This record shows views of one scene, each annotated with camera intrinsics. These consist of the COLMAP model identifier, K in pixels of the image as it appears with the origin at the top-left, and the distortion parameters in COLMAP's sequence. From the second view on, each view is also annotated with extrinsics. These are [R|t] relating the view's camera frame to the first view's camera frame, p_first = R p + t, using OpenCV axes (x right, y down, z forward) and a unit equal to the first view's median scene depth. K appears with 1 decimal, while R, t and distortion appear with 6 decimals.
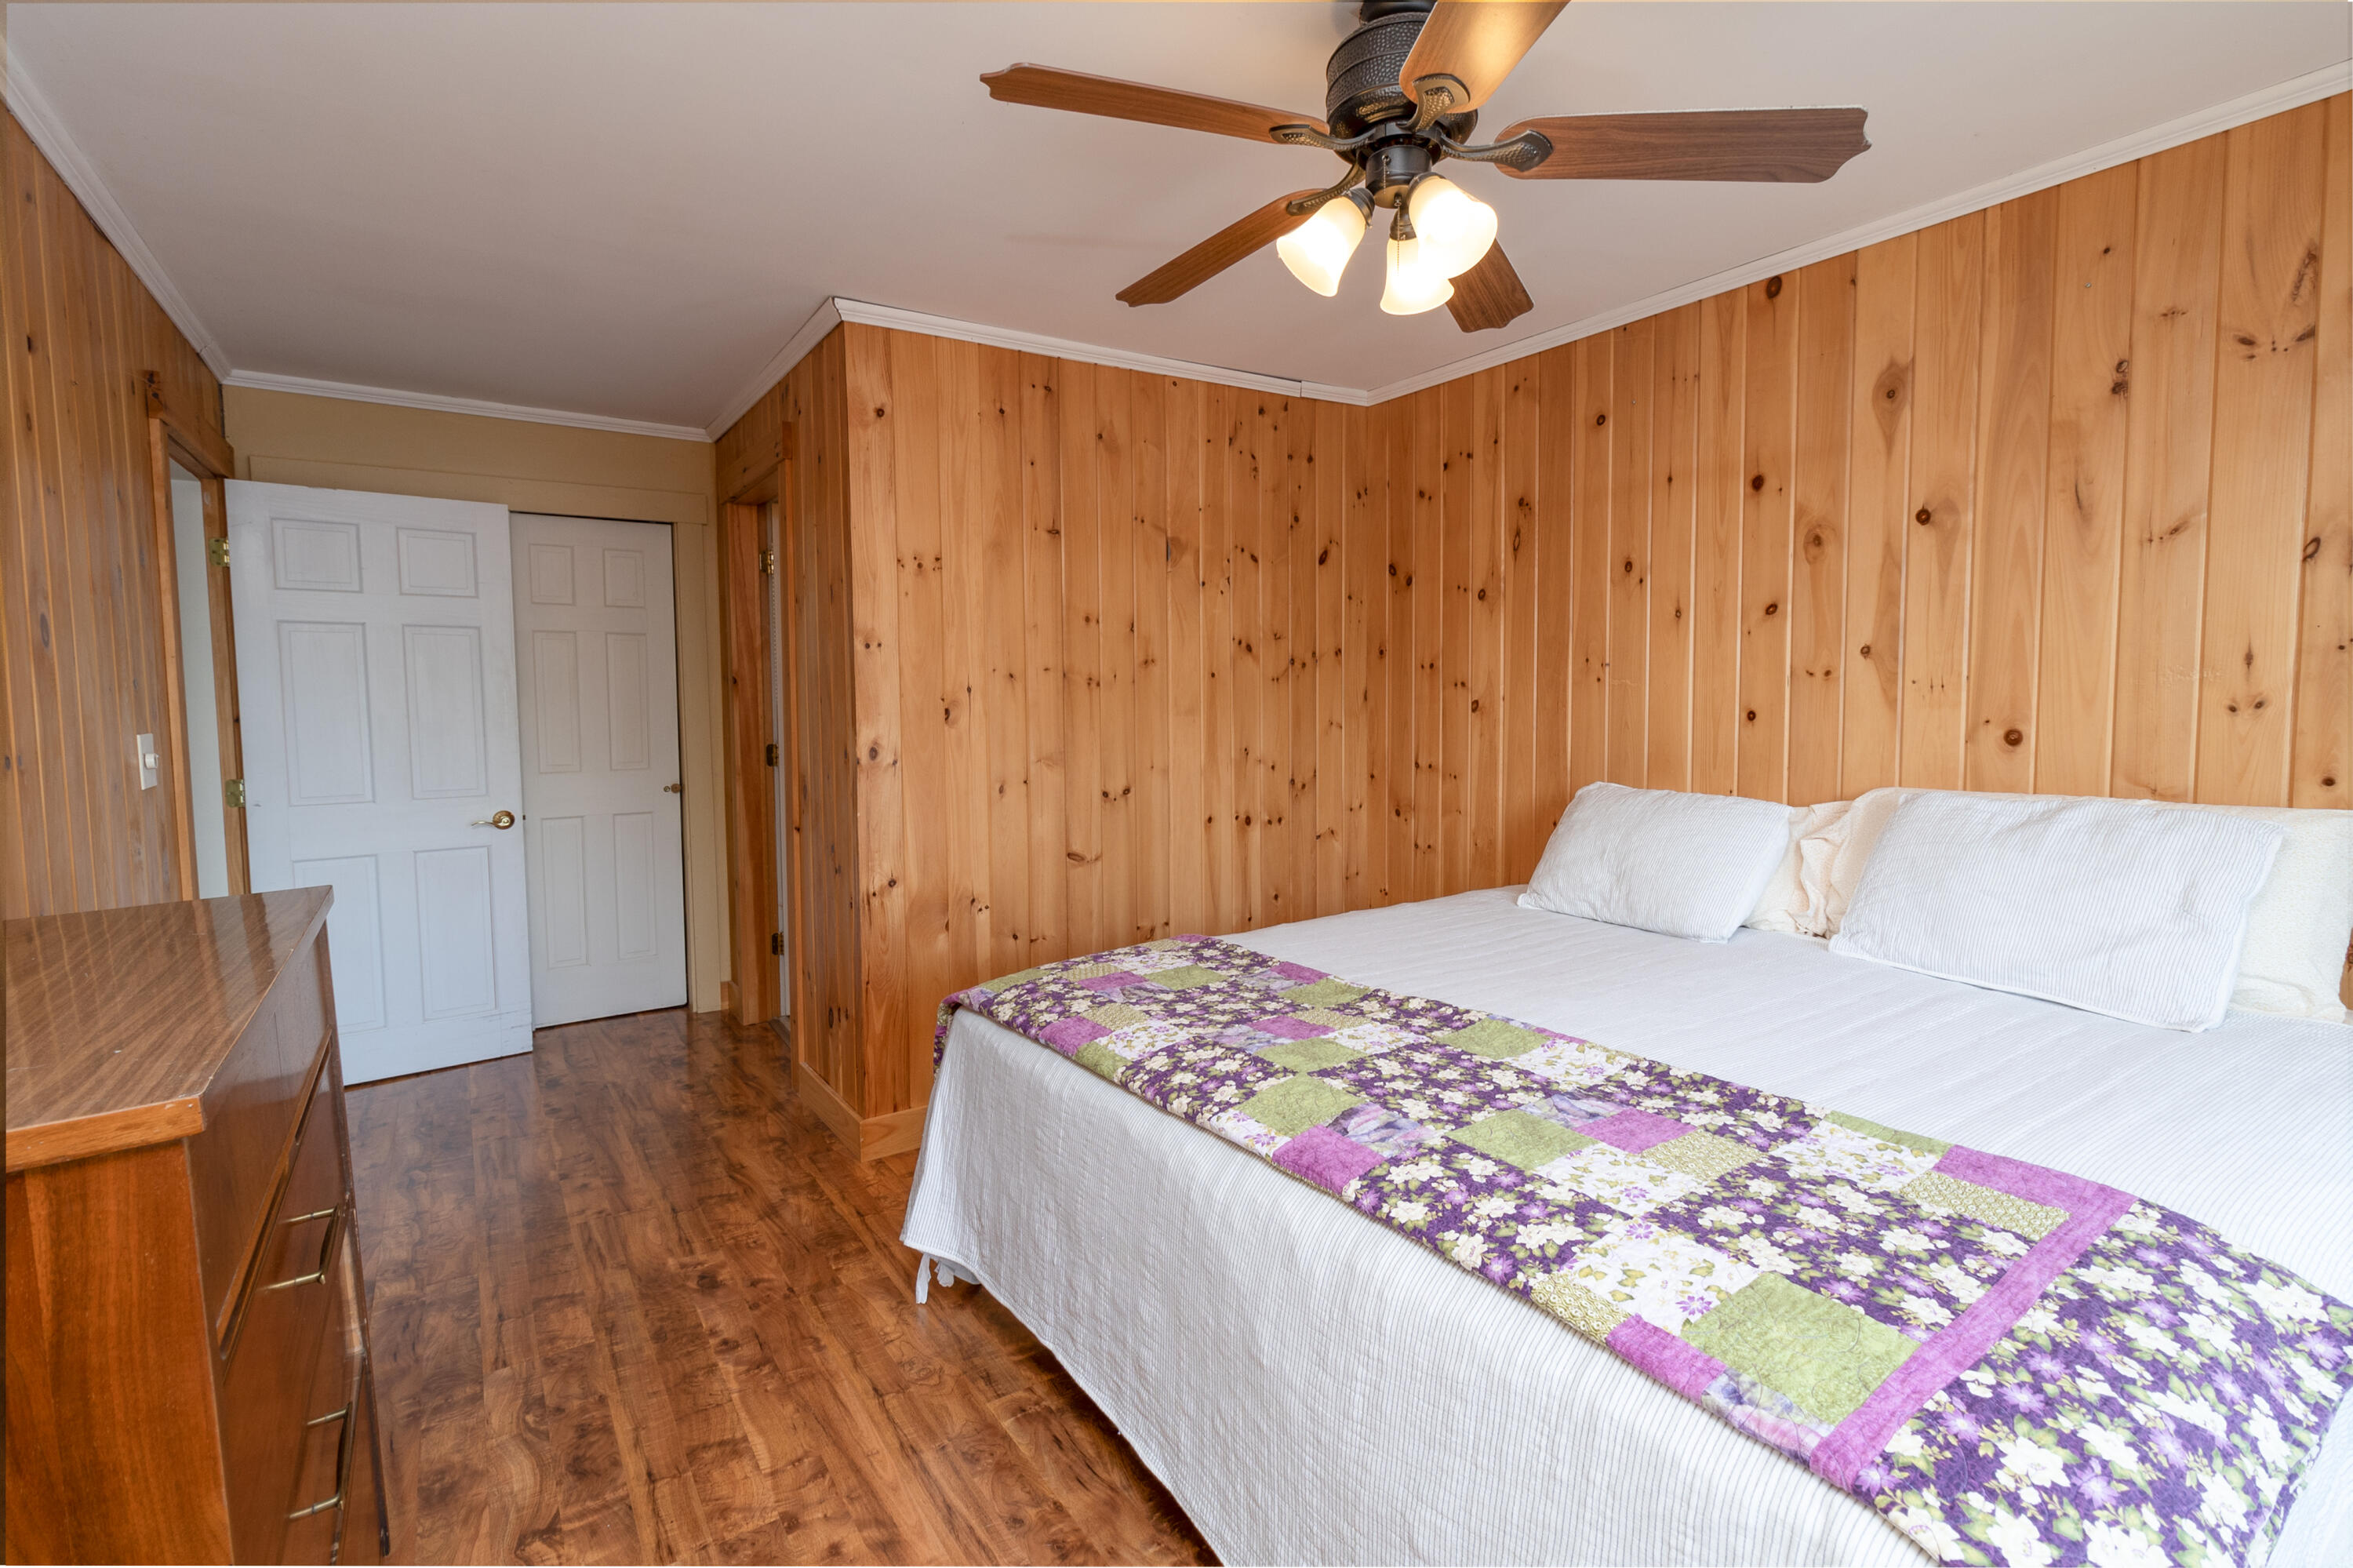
lens RADIAL K [[1084.1, 0, 1172.8], [0, 1084.1, 770.5], [0, 0, 1]] dist [-0.003261, -0.000905]
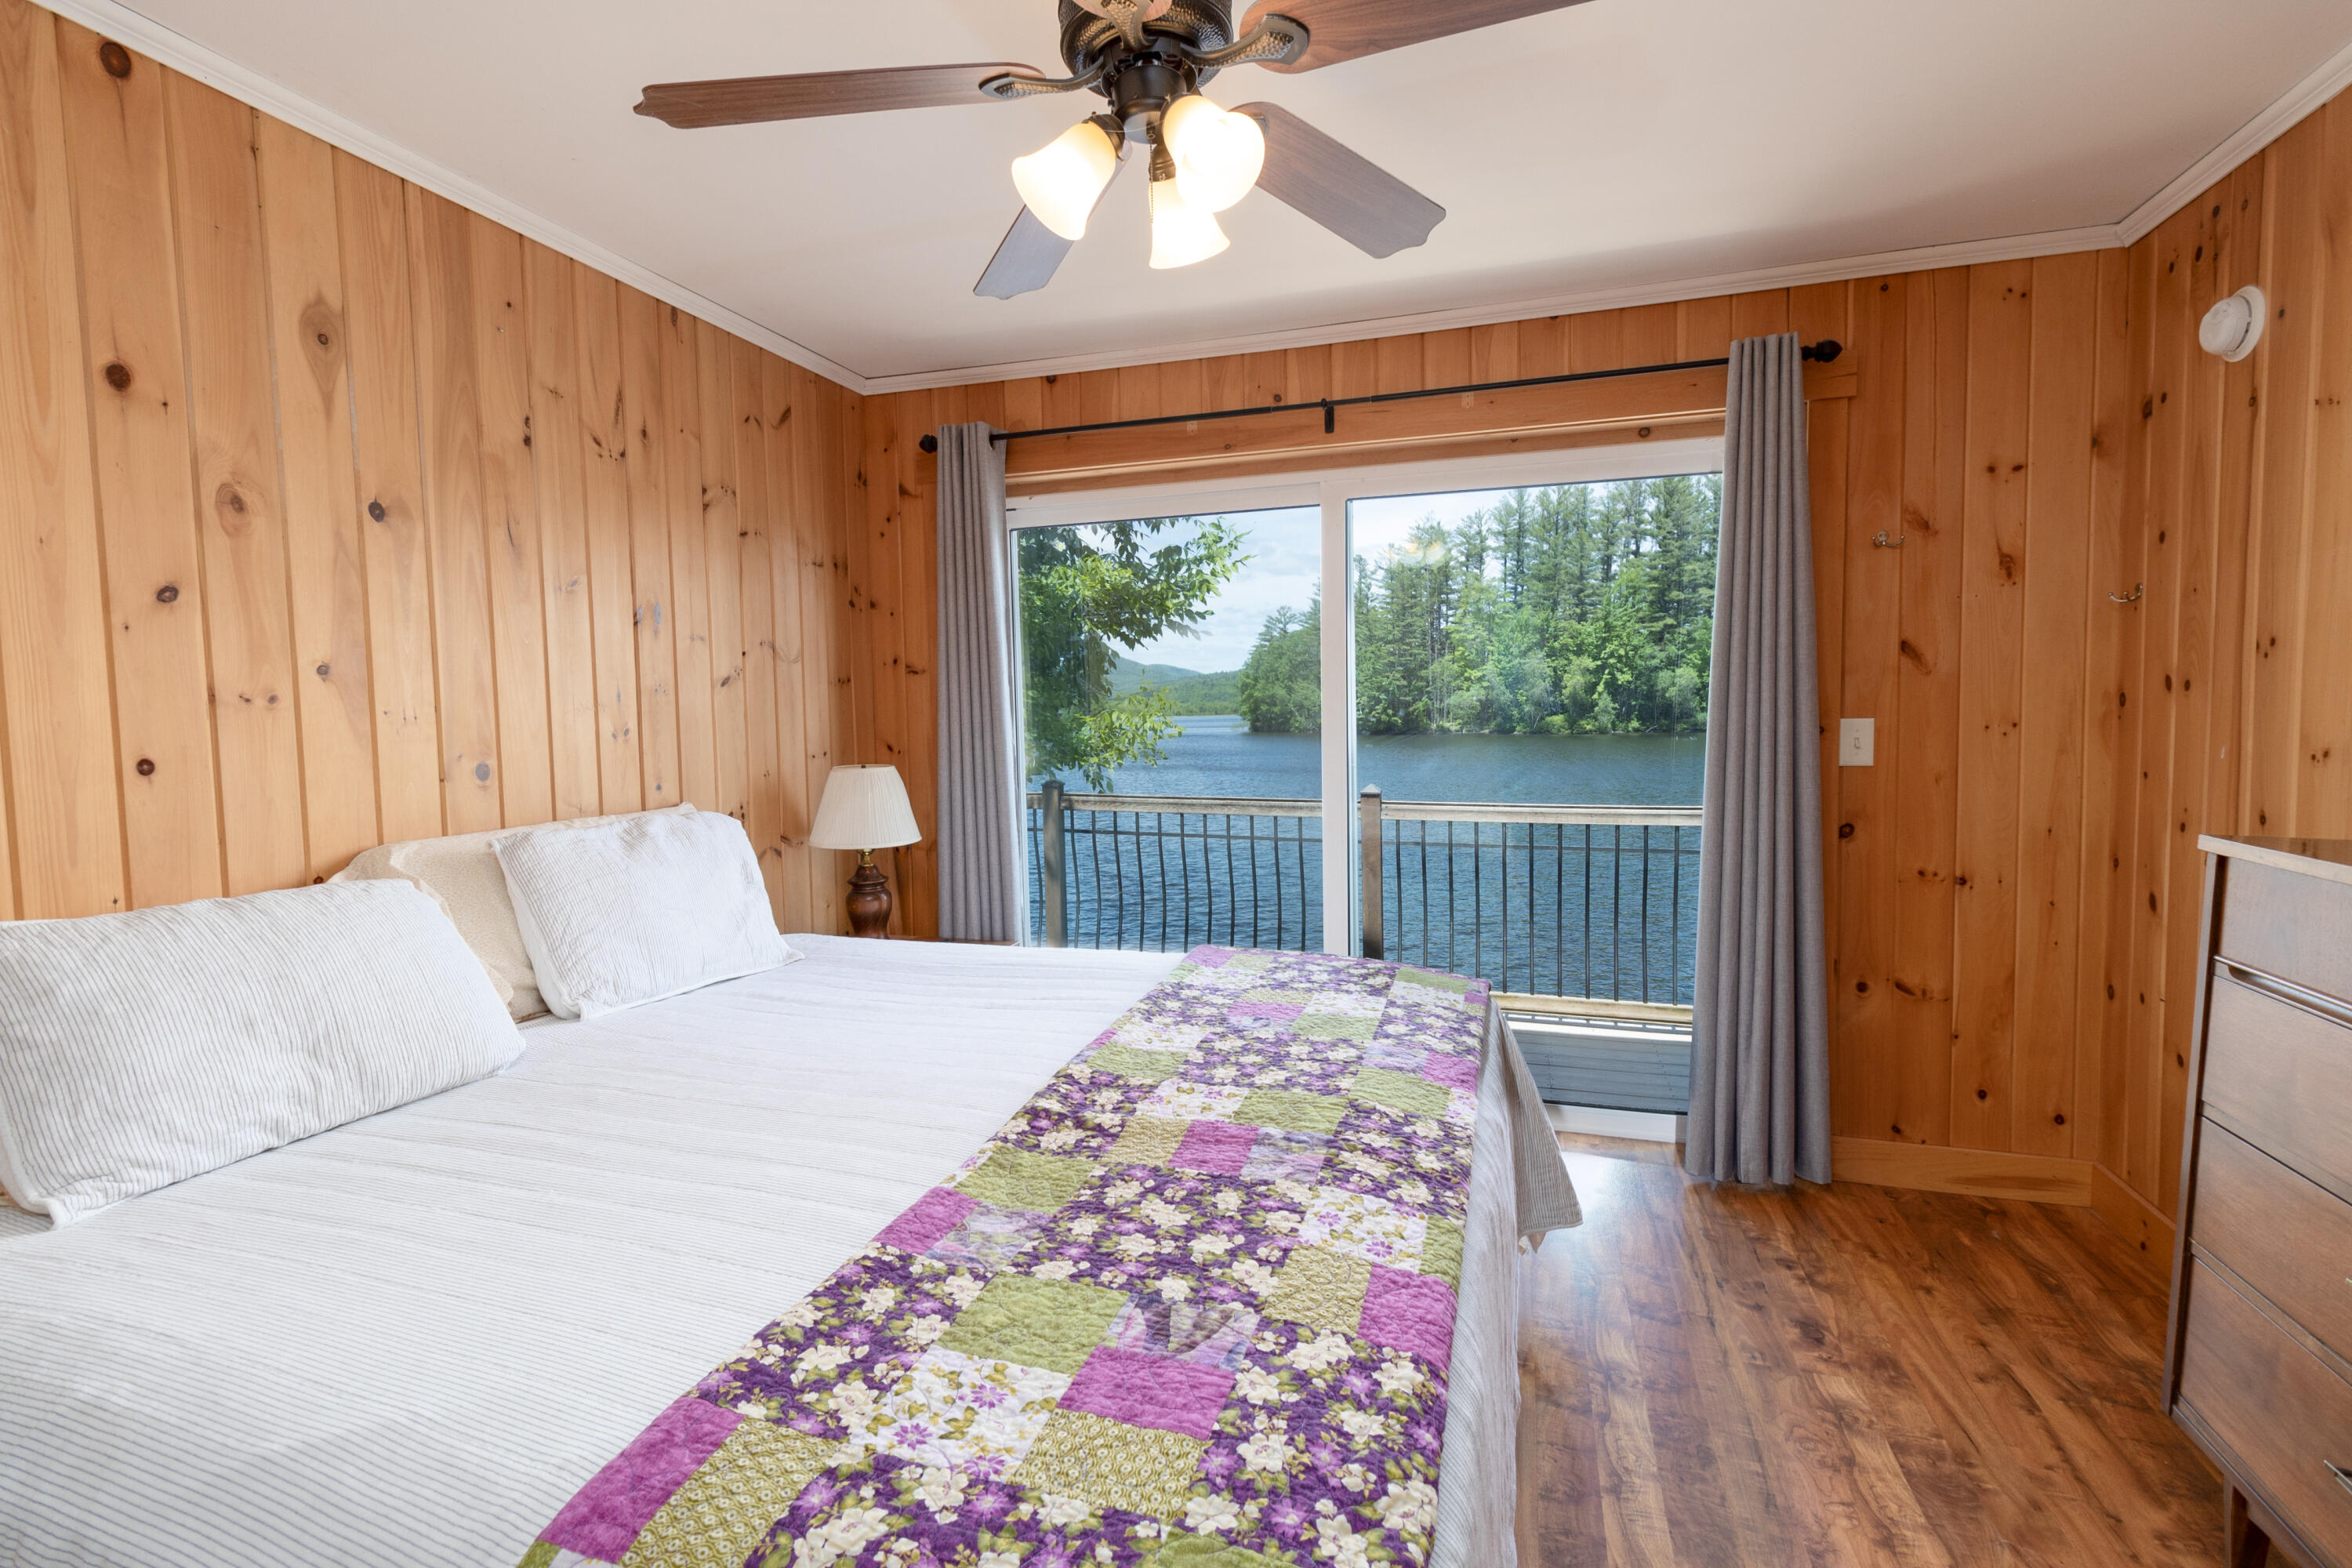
lens RADIAL K [[1083.6, 0, 1169.8], [0, 1083.6, 787.7], [0, 0, 1]] dist [-0.003261, -0.000905]
pose [[-0.629561, -0.033168, 0.776242, -0.422860], [0.077597, 0.991409, 0.105296, -0.086181], [-0.773066, 0.126524, -0.621579, 1.379486]]
